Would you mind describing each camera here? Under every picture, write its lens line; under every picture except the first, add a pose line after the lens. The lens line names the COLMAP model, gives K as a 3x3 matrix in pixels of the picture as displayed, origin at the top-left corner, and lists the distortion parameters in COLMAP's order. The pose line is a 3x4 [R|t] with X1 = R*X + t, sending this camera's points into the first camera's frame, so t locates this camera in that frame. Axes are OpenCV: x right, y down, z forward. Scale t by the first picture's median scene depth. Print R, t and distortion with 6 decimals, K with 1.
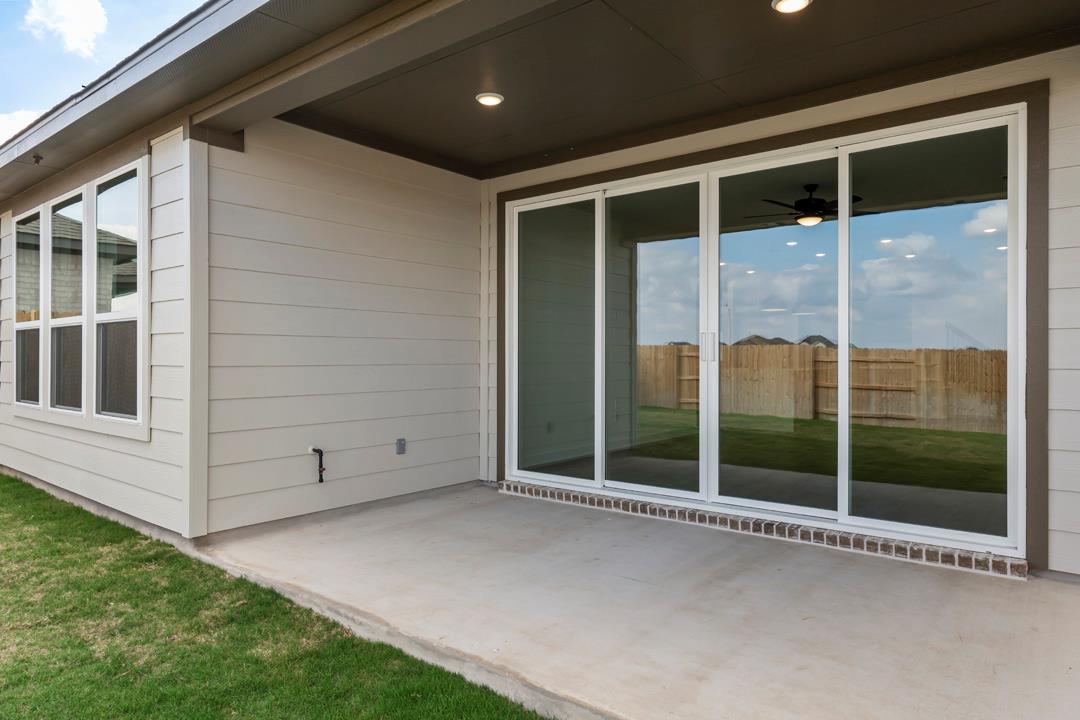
lens RADIAL K [[671.7, 0, 540.0], [0, 671.7, 360.0], [0, 0, 1]] dist [0.005449, 0.001137]
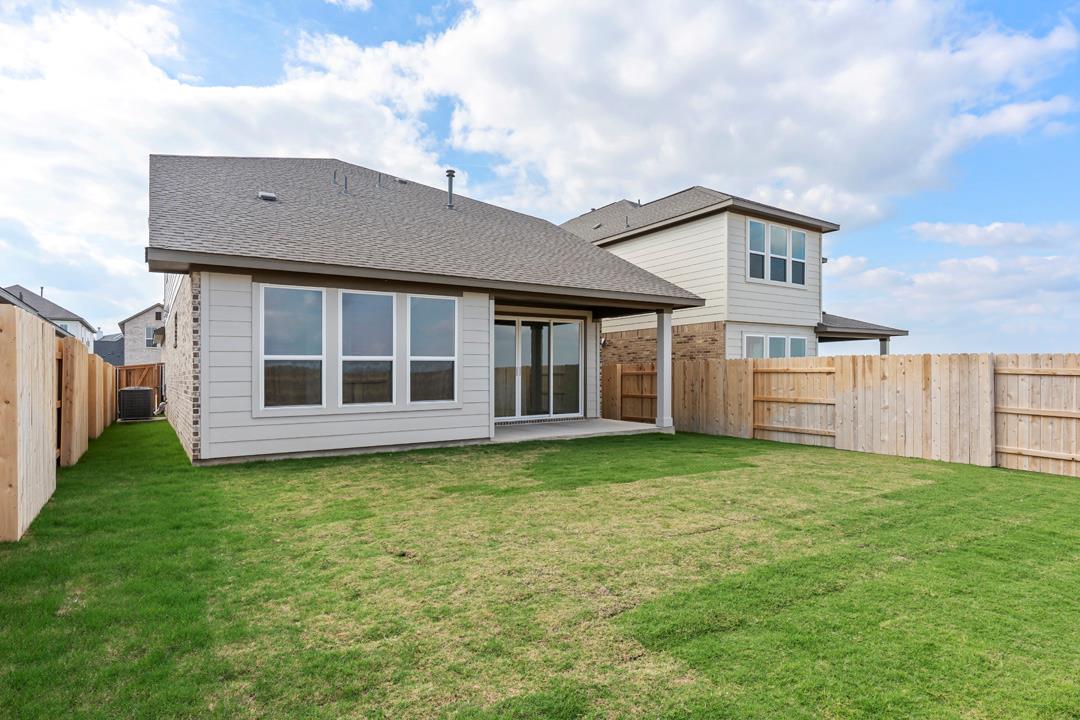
lens RADIAL K [[586.7, 0, 539.3], [0, 586.7, 375.6], [0, 0, 1]] dist [-0.000270, 0.000000]
pose [[0.297895, -0.006968, 0.954573, -2.614079], [0.014686, 0.999888, 0.002716, -0.005979], [-0.954486, 0.013210, 0.297964, 0.048341]]
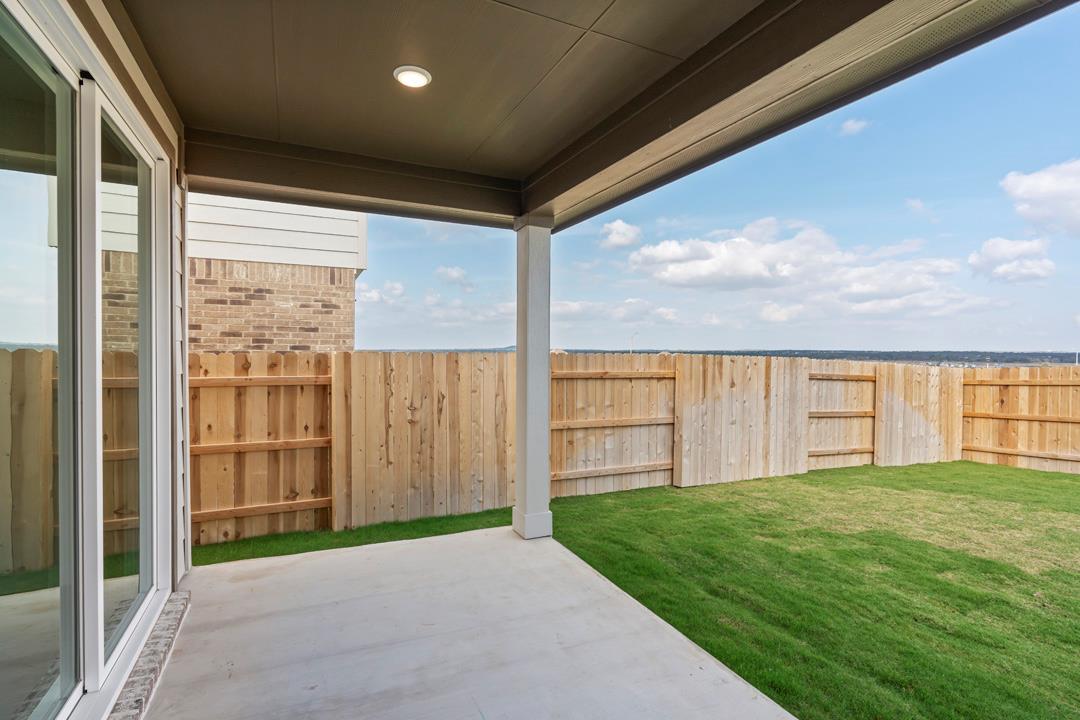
lens RADIAL K [[521.1, 0, 540.0], [0, 521.1, 360.0], [0, 0, 1]] dist [0.000400, 0.000251]
pose [[-0.901809, -0.015532, 0.431855, -0.118216], [-0.008903, 0.999810, 0.017369, -0.071276], [-0.432043, 0.011819, -0.901776, 1.169226]]
